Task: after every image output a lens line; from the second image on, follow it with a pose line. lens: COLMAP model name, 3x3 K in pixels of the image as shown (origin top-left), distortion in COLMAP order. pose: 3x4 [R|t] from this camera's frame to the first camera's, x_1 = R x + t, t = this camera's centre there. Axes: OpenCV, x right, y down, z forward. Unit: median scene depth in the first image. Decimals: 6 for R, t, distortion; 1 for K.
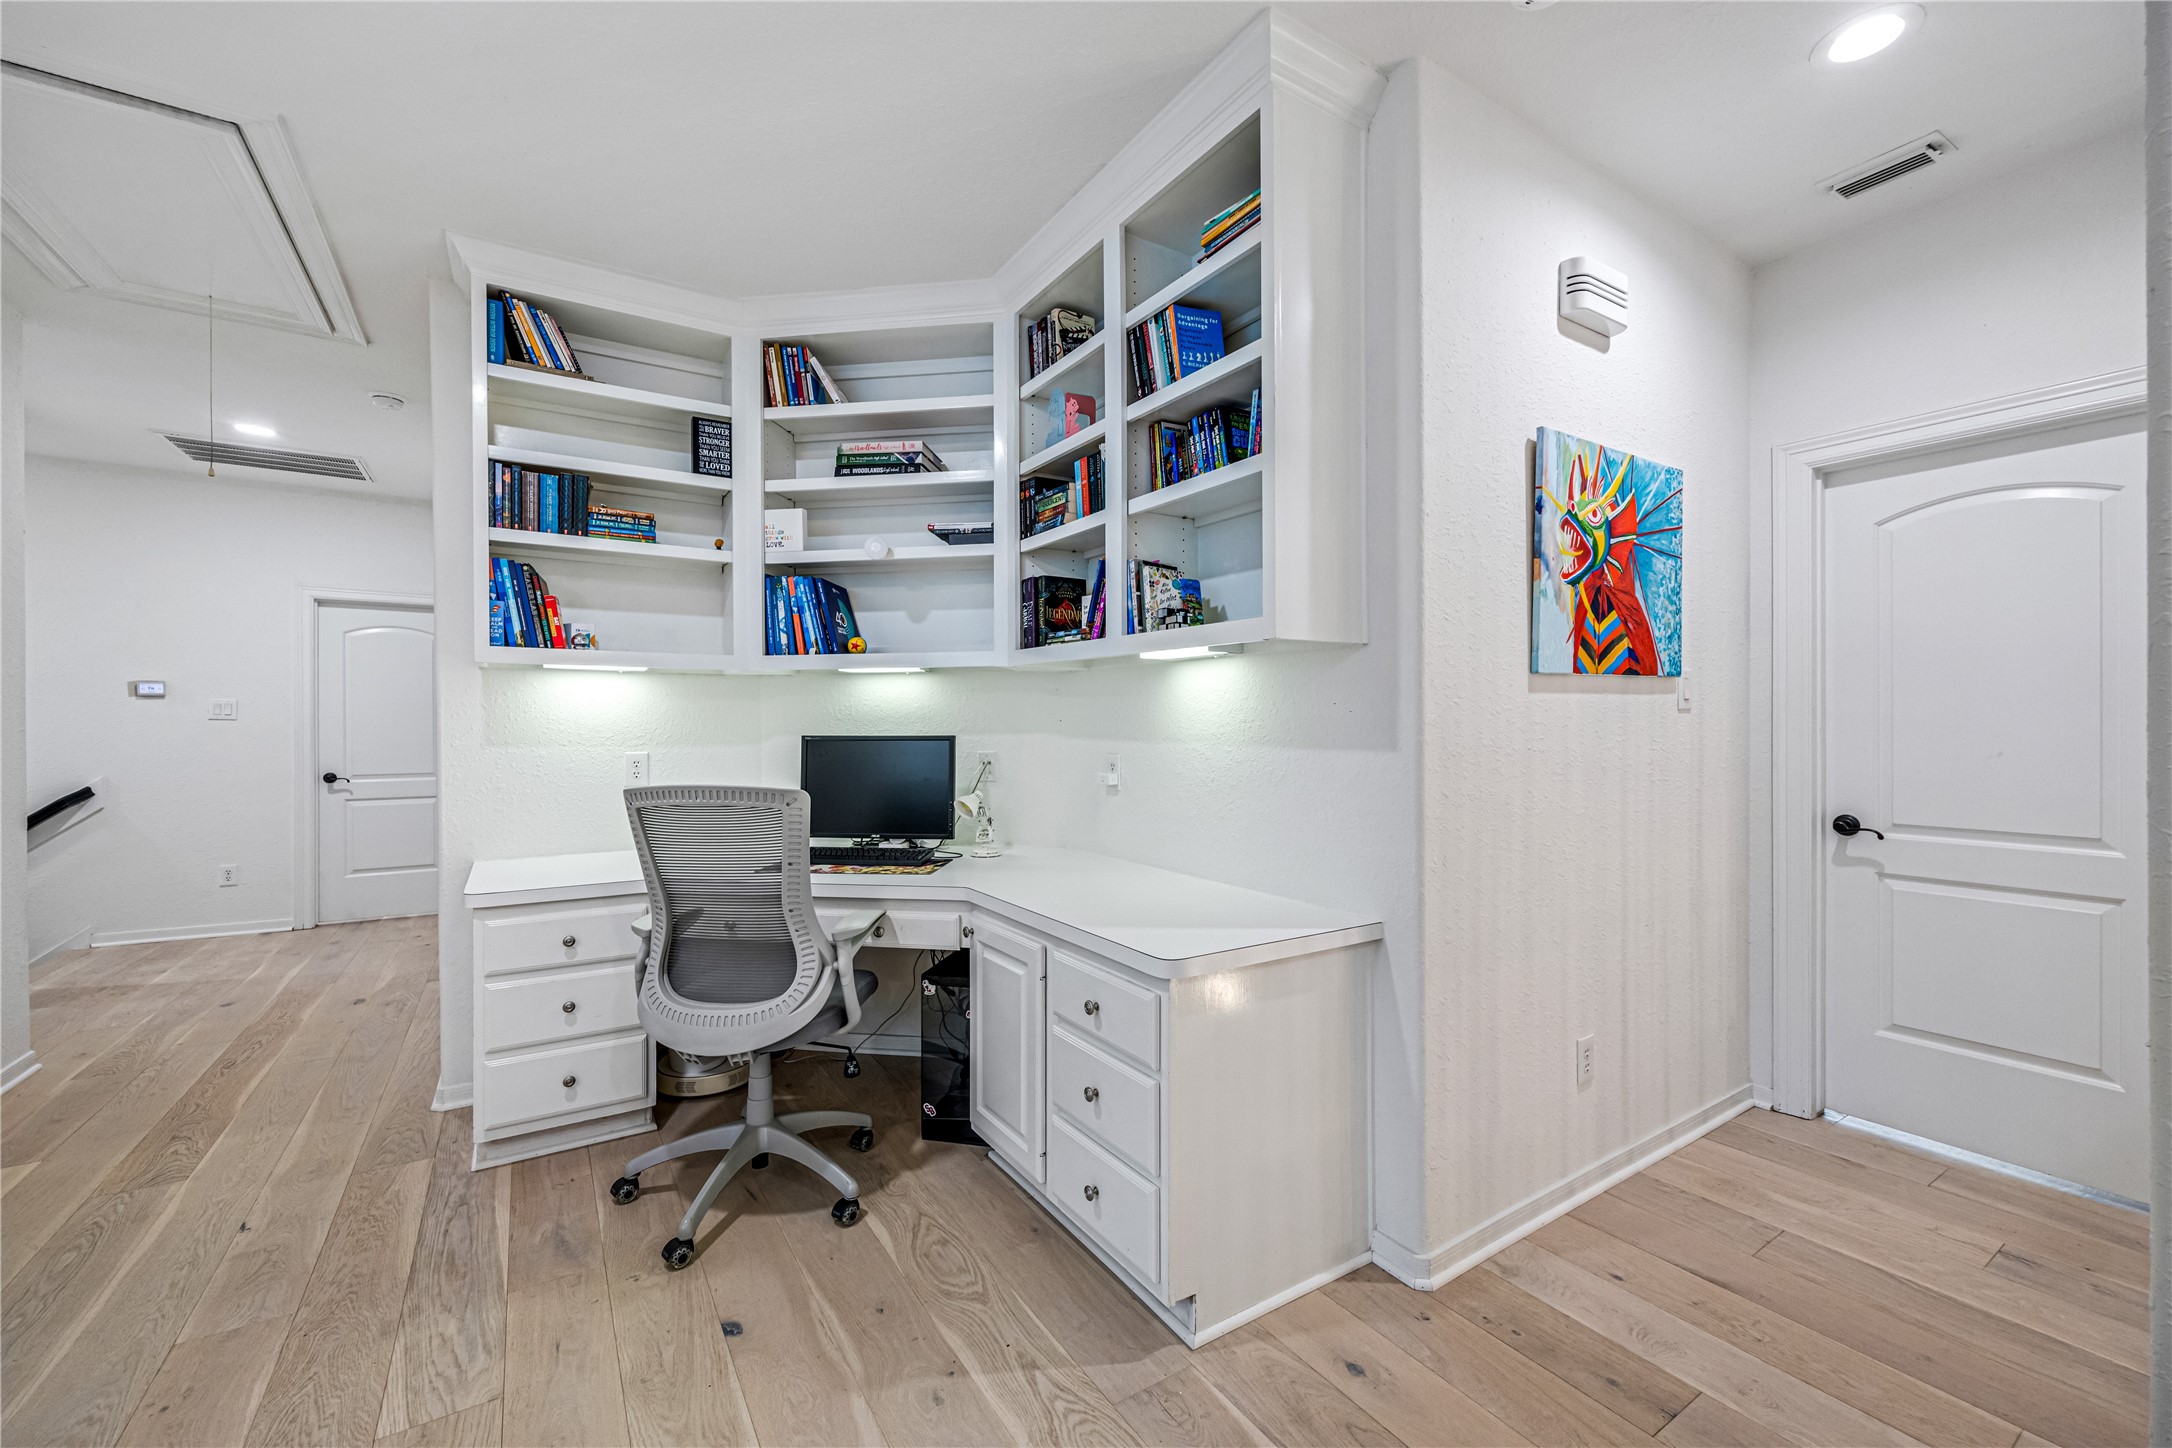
lens RADIAL K [[872.5, 0, 1085.1], [0, 872.5, 723.2], [0, 0, 1]] dist [0.000061, -0.000161]
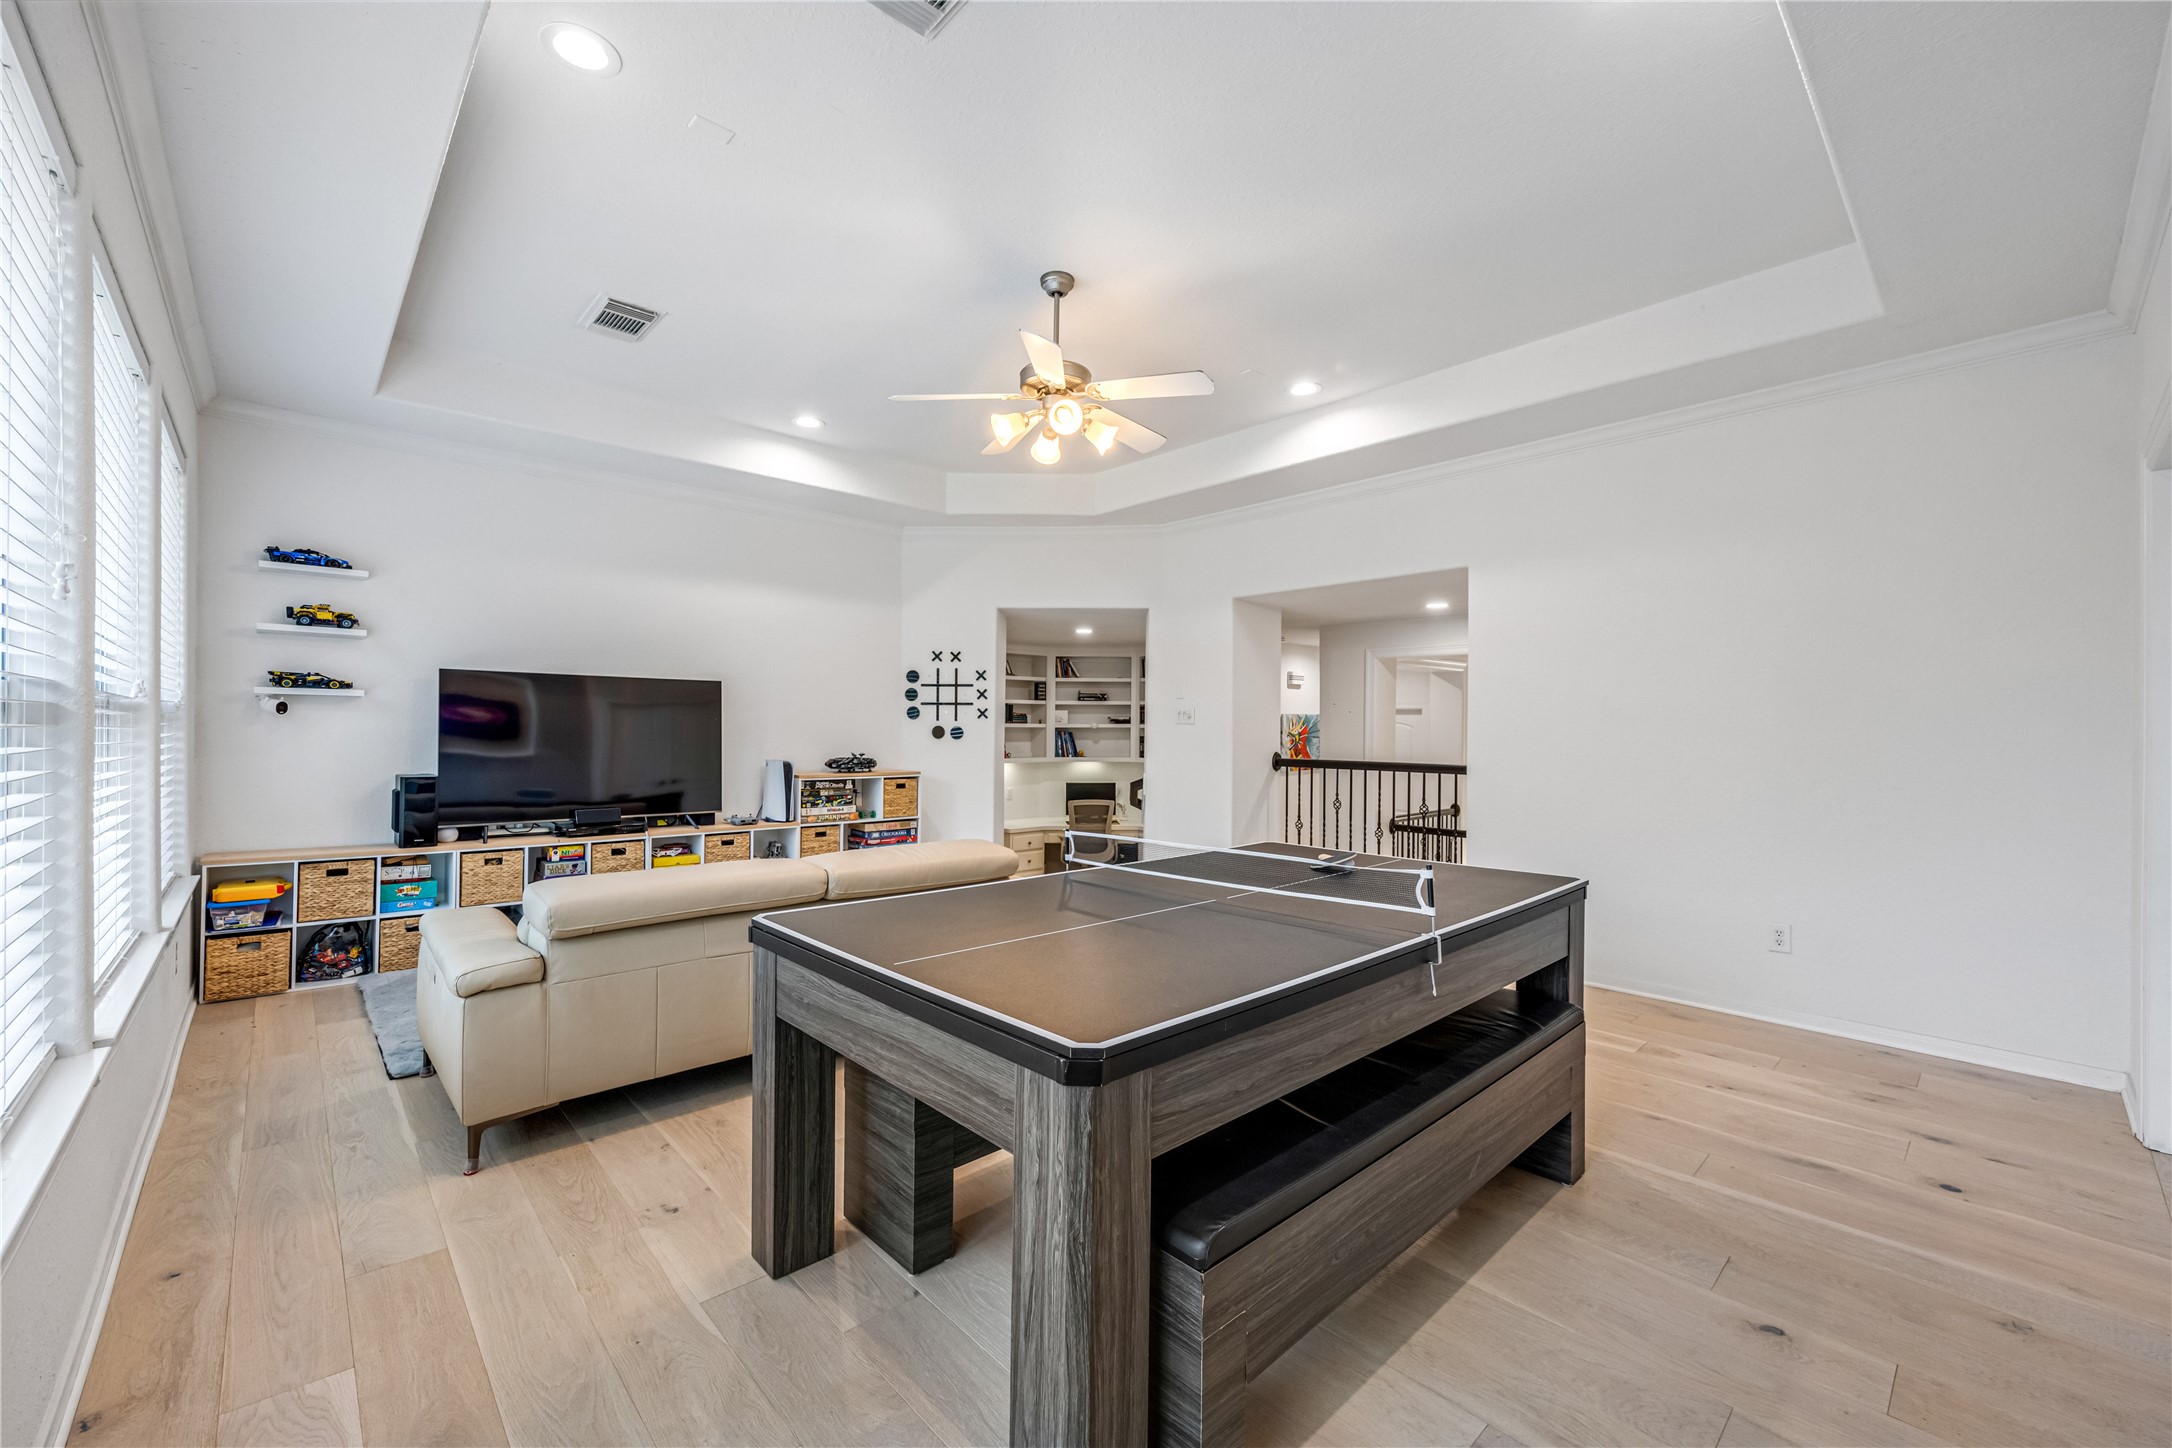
lens RADIAL K [[872.5, 0, 1090.0], [0, 872.5, 725.0], [0, 0, 1]] dist [0.000061, -0.000161]
pose [[0.984165, 0.007299, 0.177106, -0.802471], [-0.007459, 0.999972, 0.000236, -0.196114], [-0.177099, -0.001554, 0.984192, -2.104216]]
